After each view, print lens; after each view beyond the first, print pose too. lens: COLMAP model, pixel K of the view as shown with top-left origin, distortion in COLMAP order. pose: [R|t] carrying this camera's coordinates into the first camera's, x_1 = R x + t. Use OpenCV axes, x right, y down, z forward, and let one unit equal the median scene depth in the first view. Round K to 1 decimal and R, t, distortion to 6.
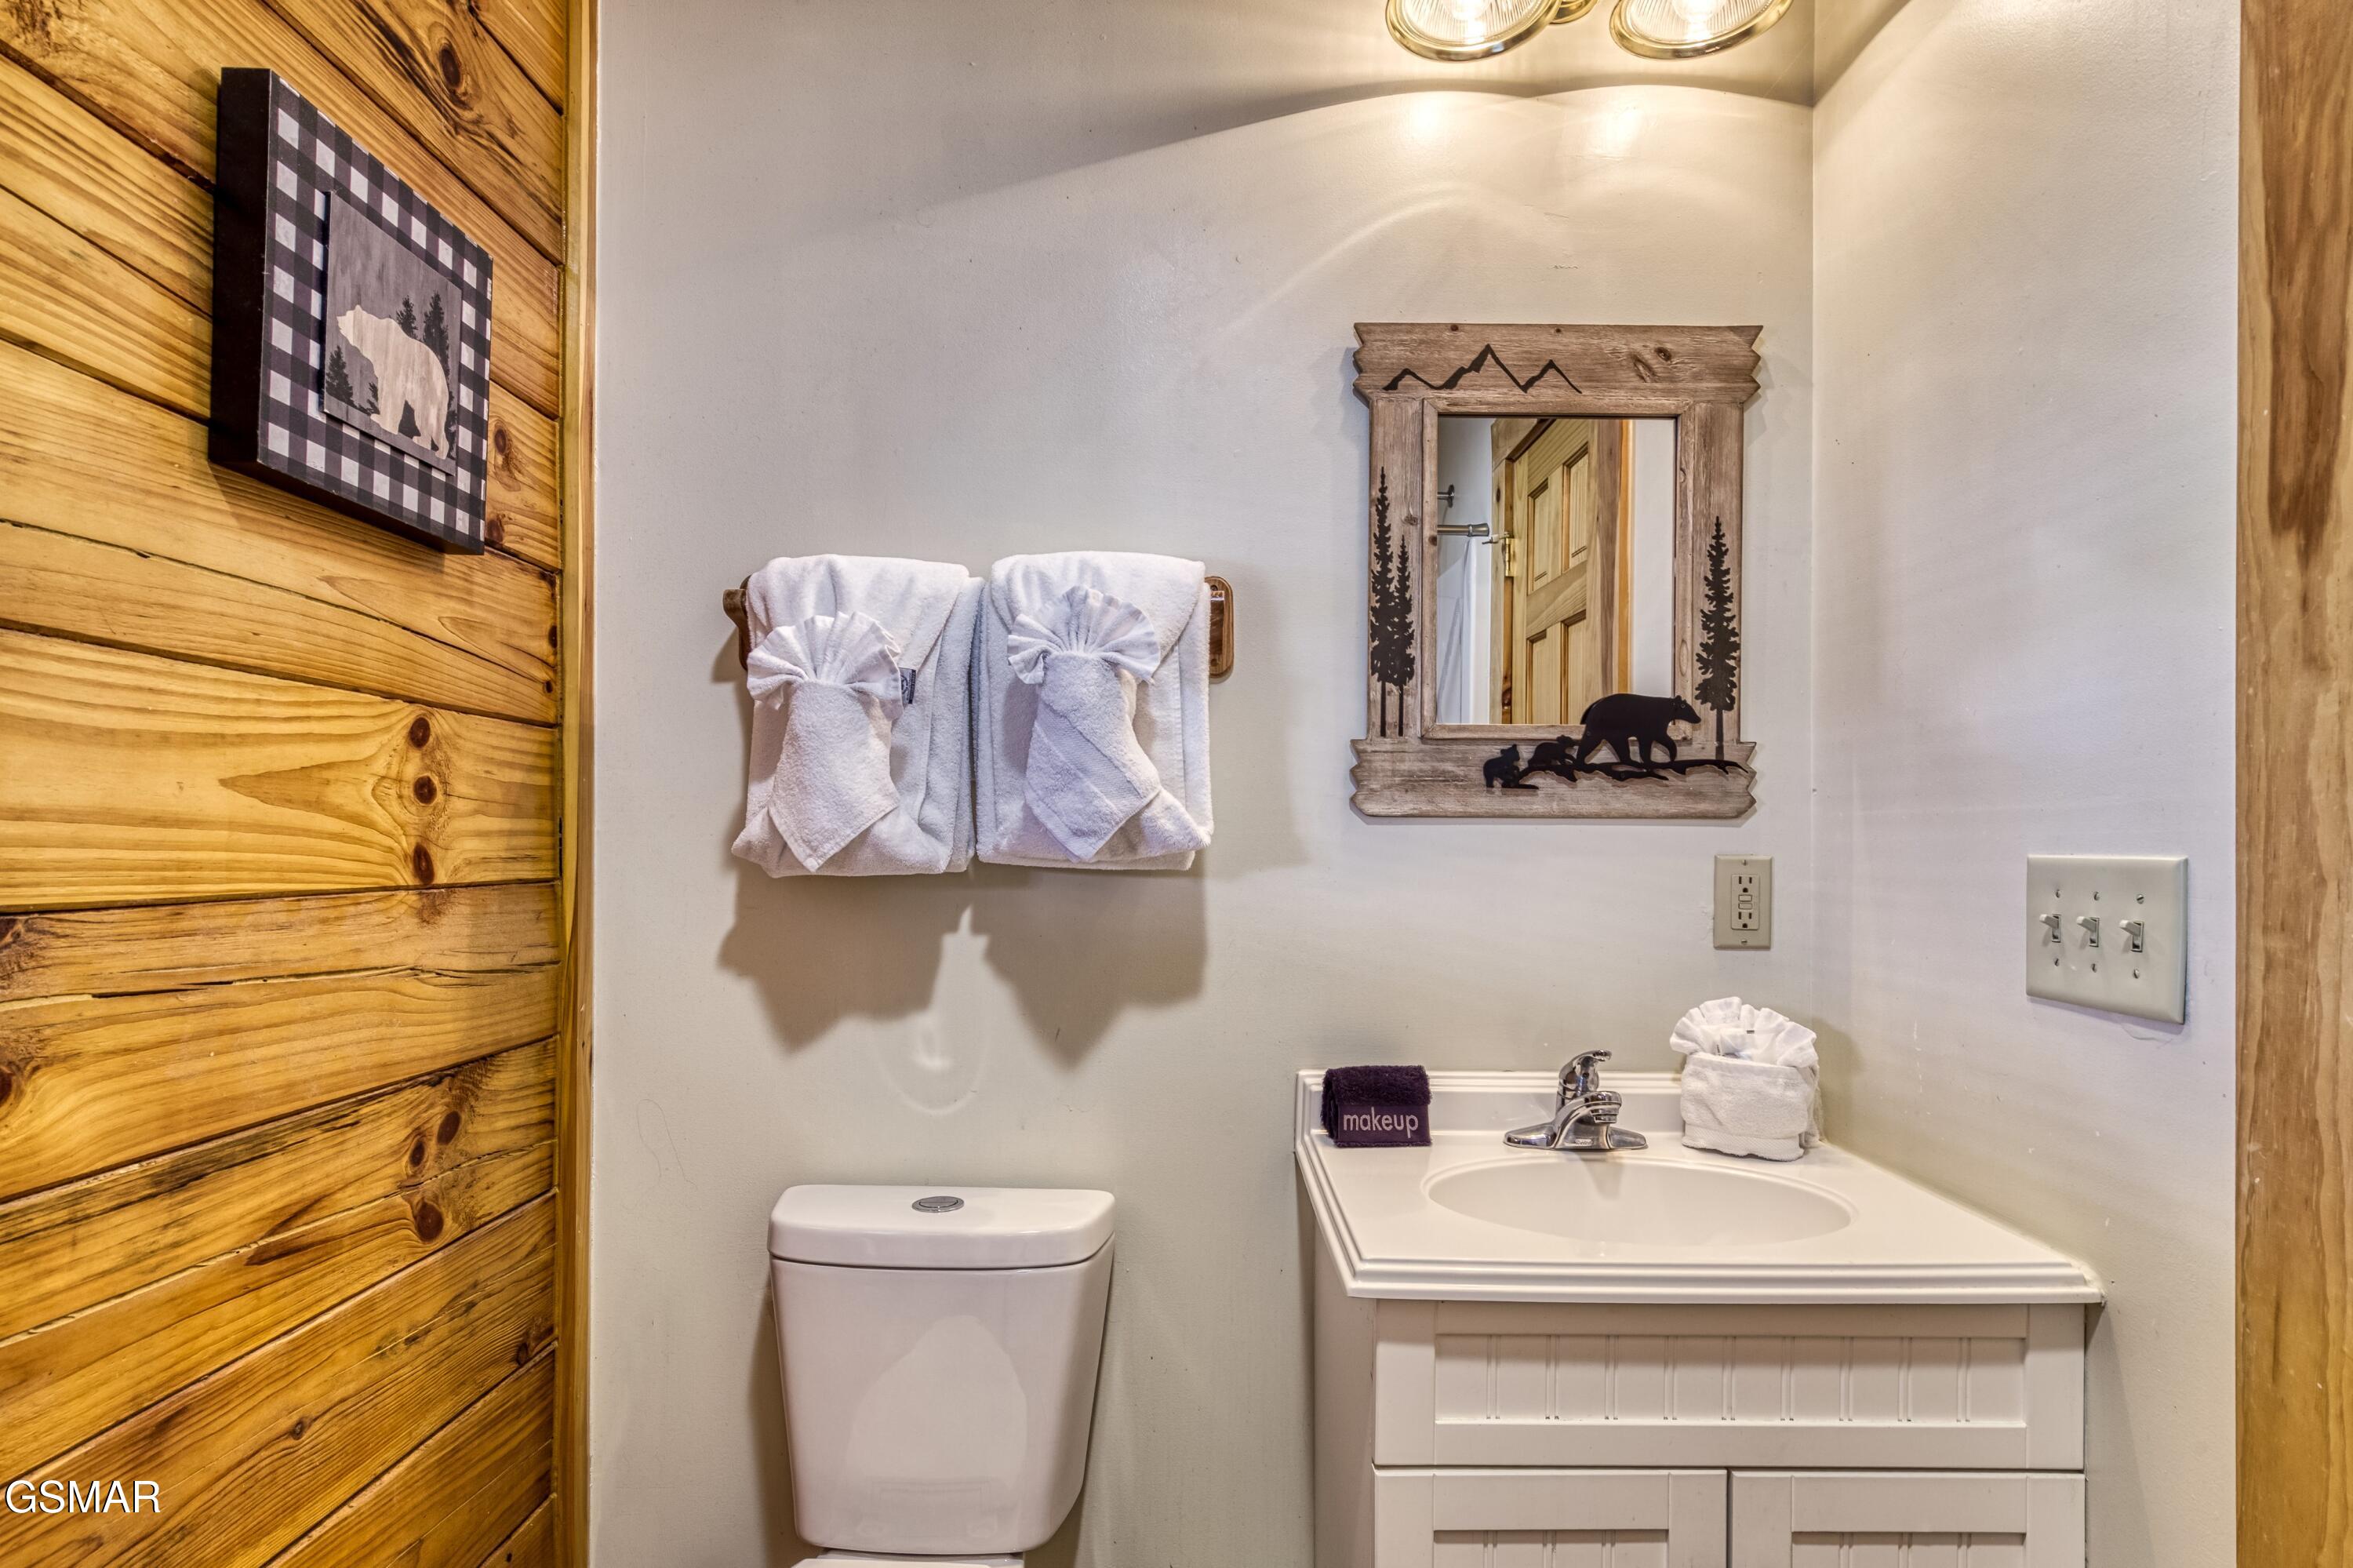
lens RADIAL K [[1332.6, 0, 1179.0], [0, 1332.6, 816.9], [0, 0, 1]] dist [-0.014581, 0.015958]
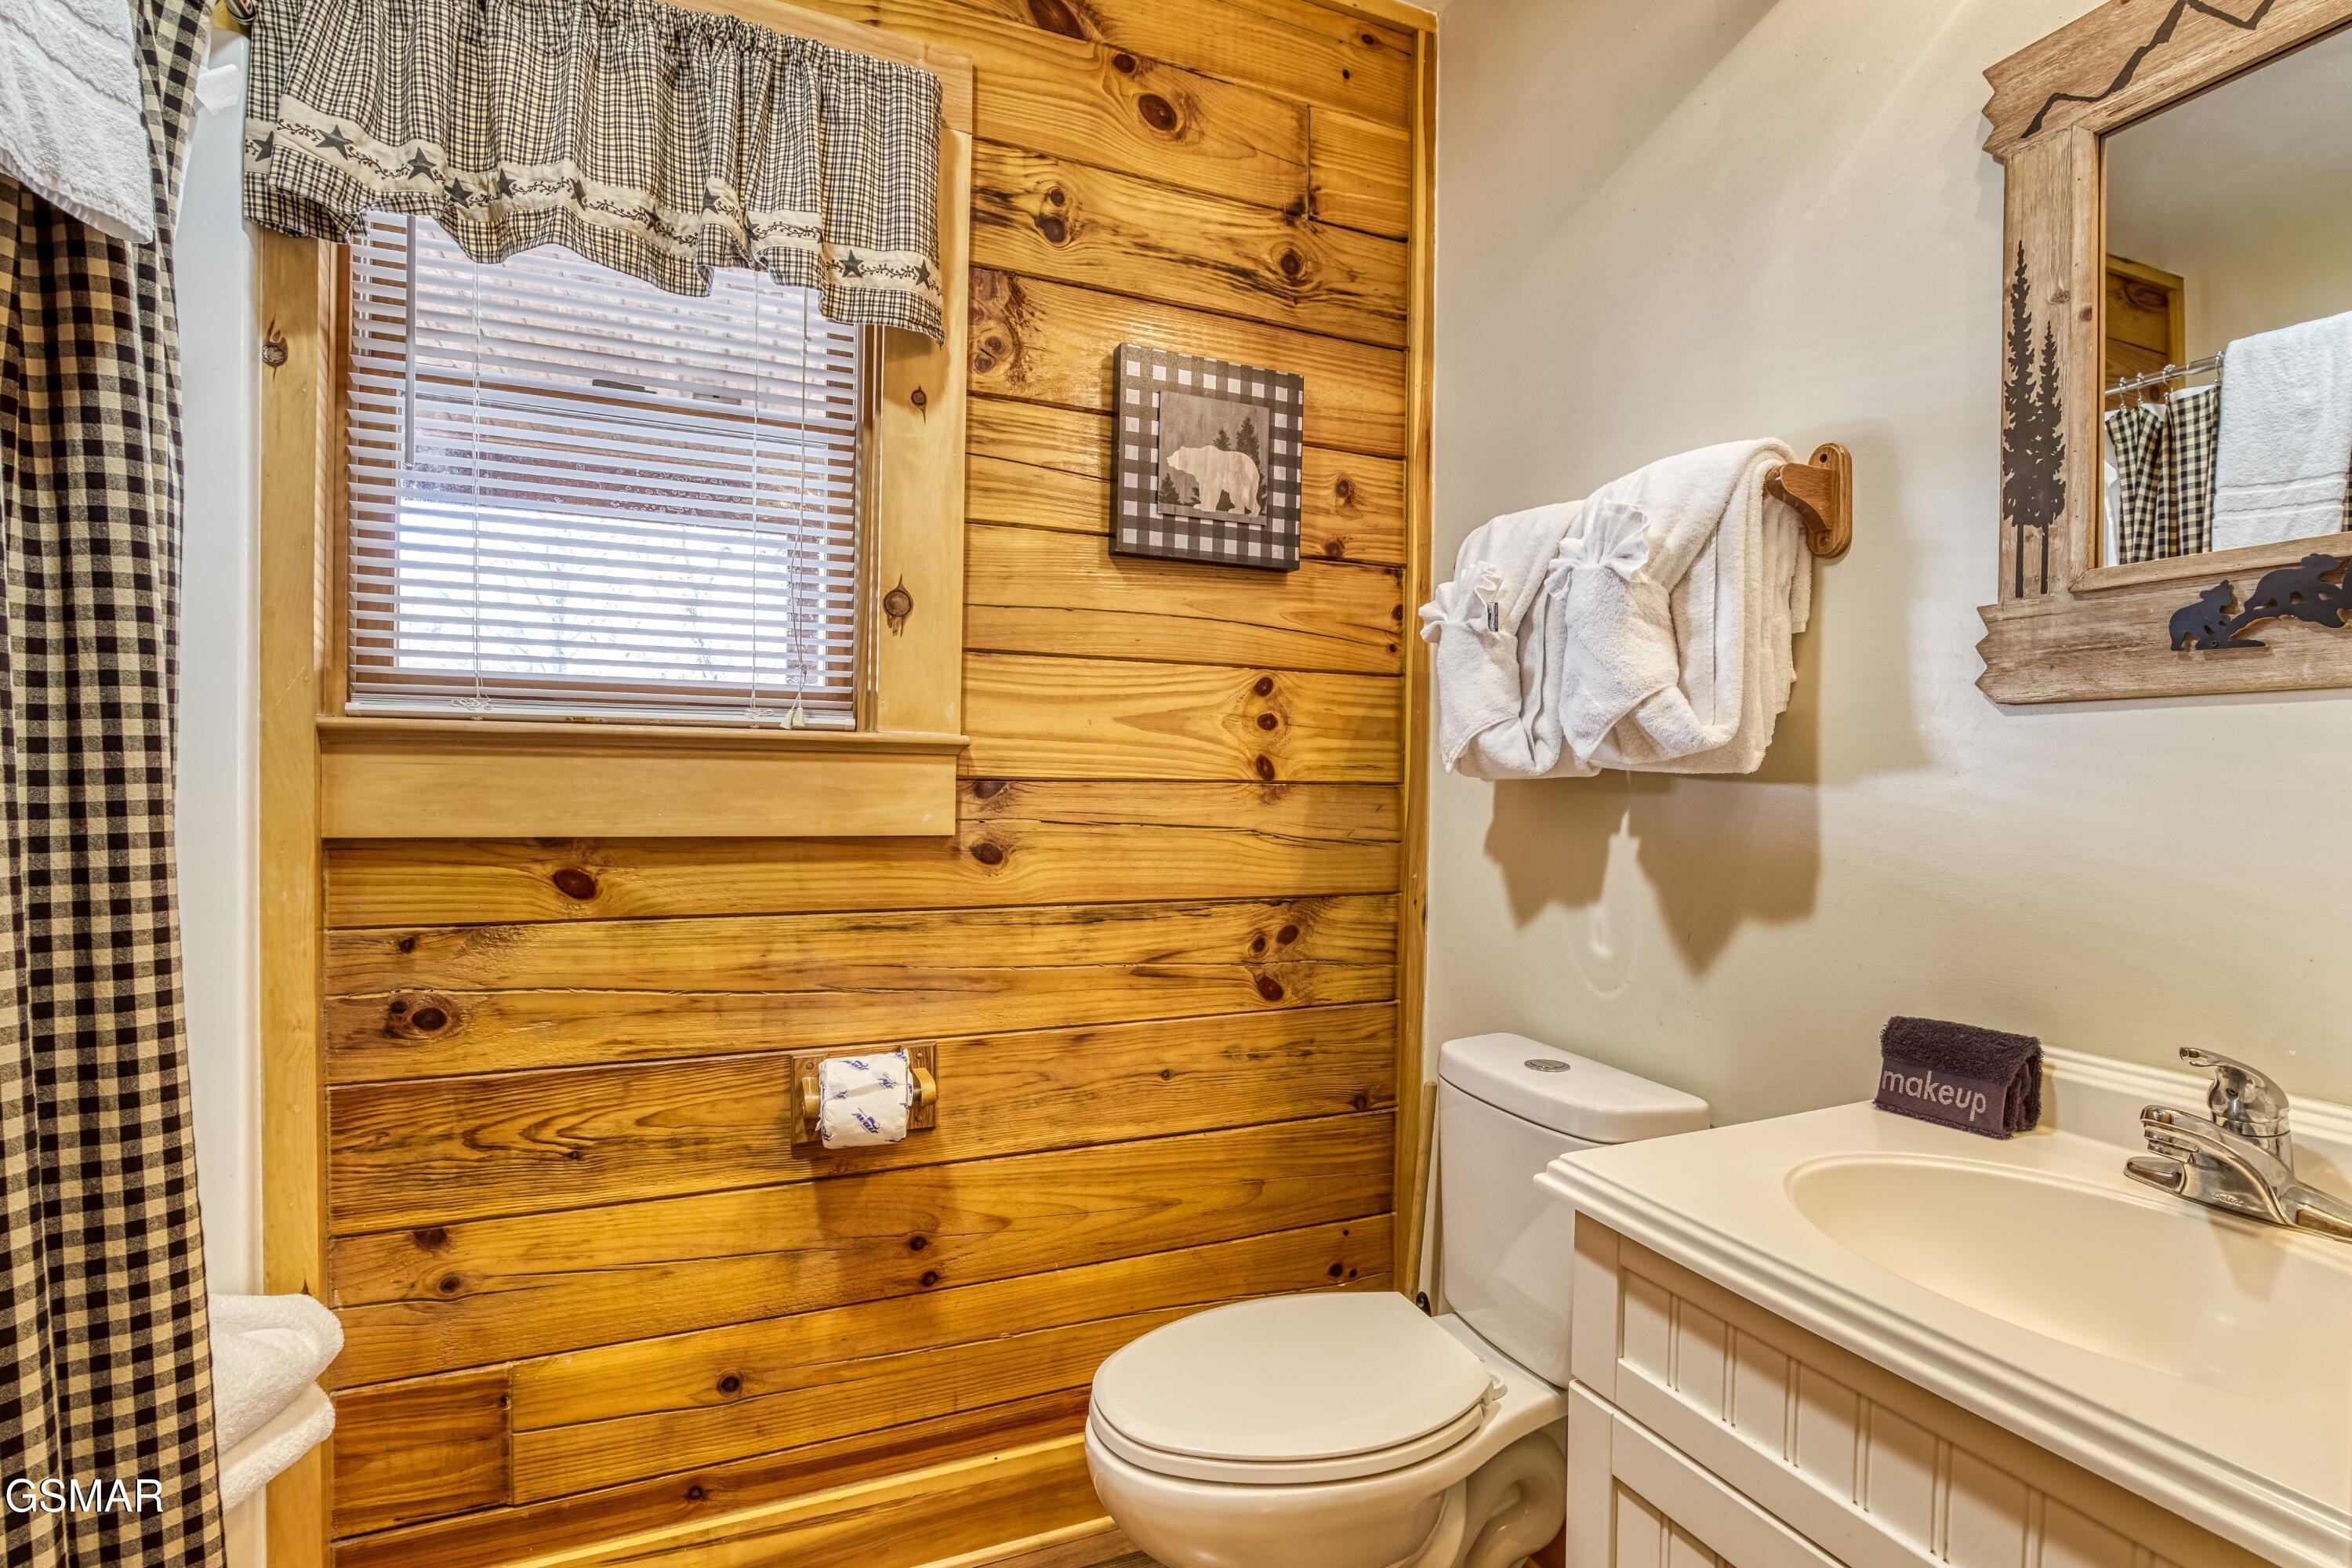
lens RADIAL K [[1193.6, 0, 1158.4], [0, 1193.6, 786.6], [0, 0, 1]] dist [-0.020871, 0.001874]
pose [[0.336943, 0.003310, -0.941519, 0.707746], [0.003366, 0.999983, 0.004720, 0.047934], [0.941519, -0.004759, 0.336926, 0.359644]]
